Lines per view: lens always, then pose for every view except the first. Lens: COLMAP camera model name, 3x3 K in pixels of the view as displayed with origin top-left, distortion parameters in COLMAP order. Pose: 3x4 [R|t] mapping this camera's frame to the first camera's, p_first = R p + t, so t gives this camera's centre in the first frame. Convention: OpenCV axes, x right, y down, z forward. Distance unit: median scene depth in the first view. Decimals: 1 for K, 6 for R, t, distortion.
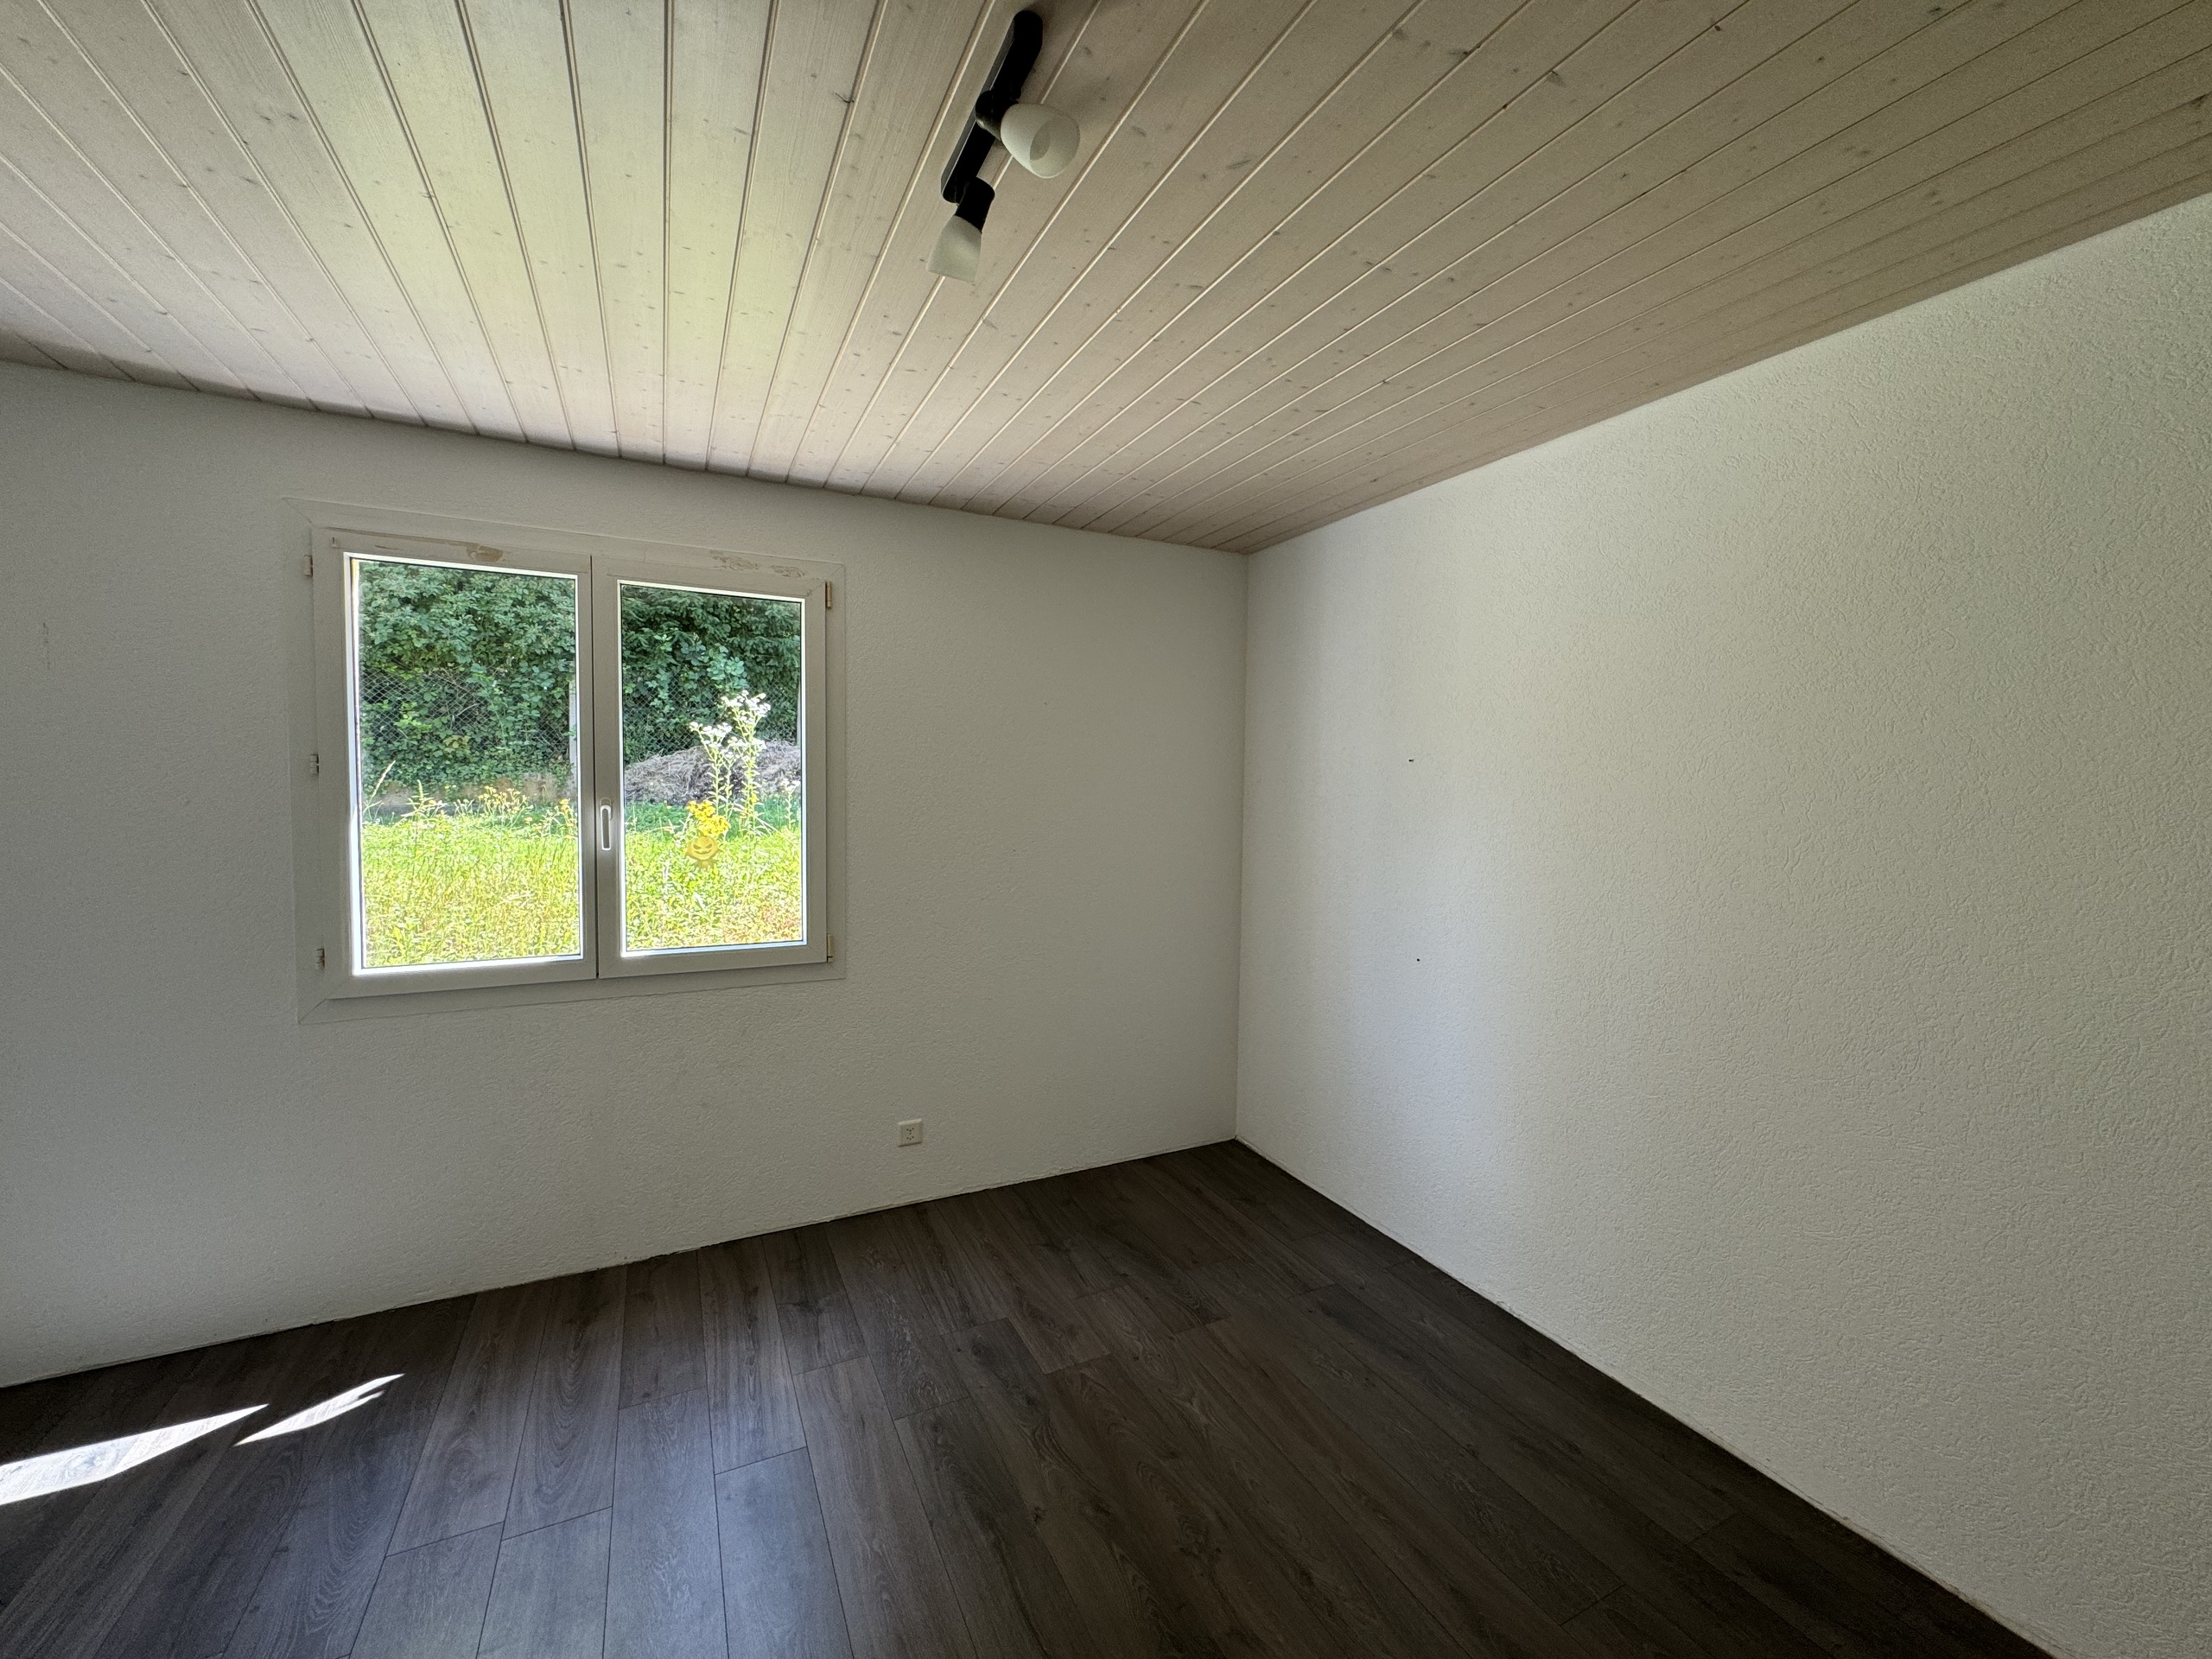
lens RADIAL K [[897.2, 0, 1106.0], [0, 897.2, 829.5], [0, 0, 1]] dist [0.003199, 0.000356]
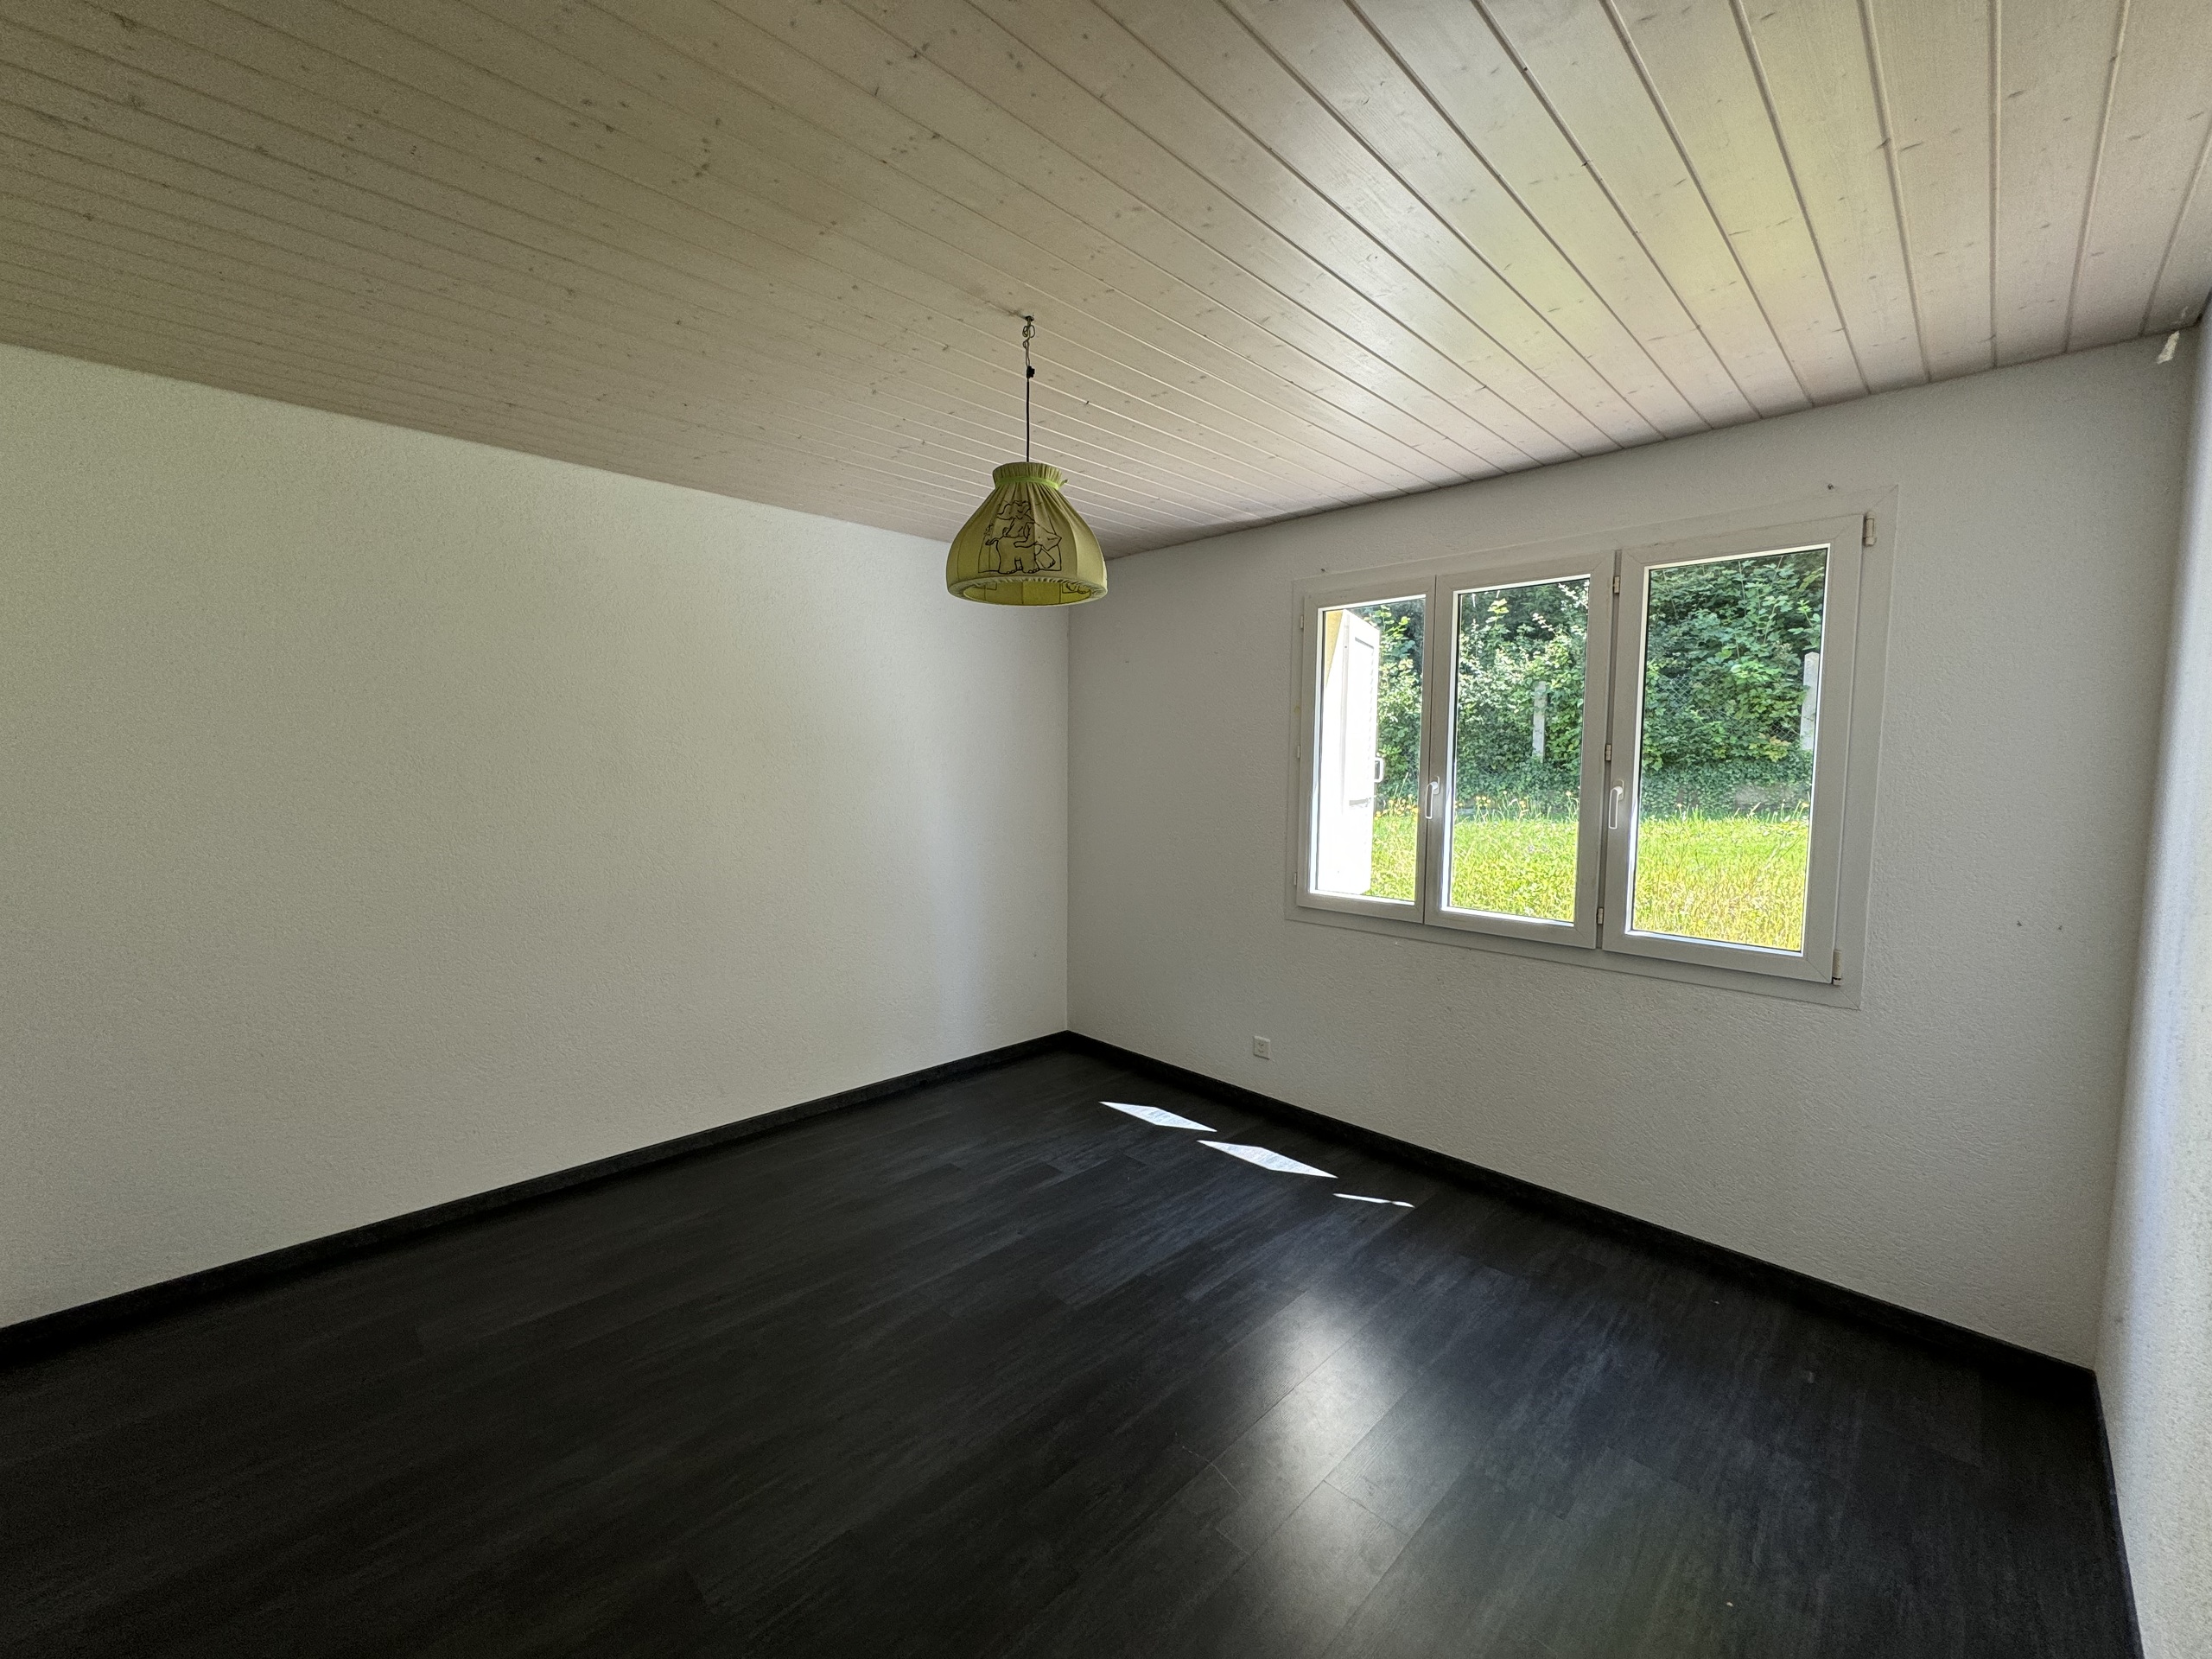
lens RADIAL K [[881.5, 0, 1106.0], [0, 881.5, 829.5], [0, 0, 1]] dist [0.002462, 0.000227]
pose [[0.311986, 0.068428, -0.947619, 0.243964], [-0.048780, 0.997241, 0.055951, -0.005090], [0.948834, 0.028769, 0.314463, 0.118971]]
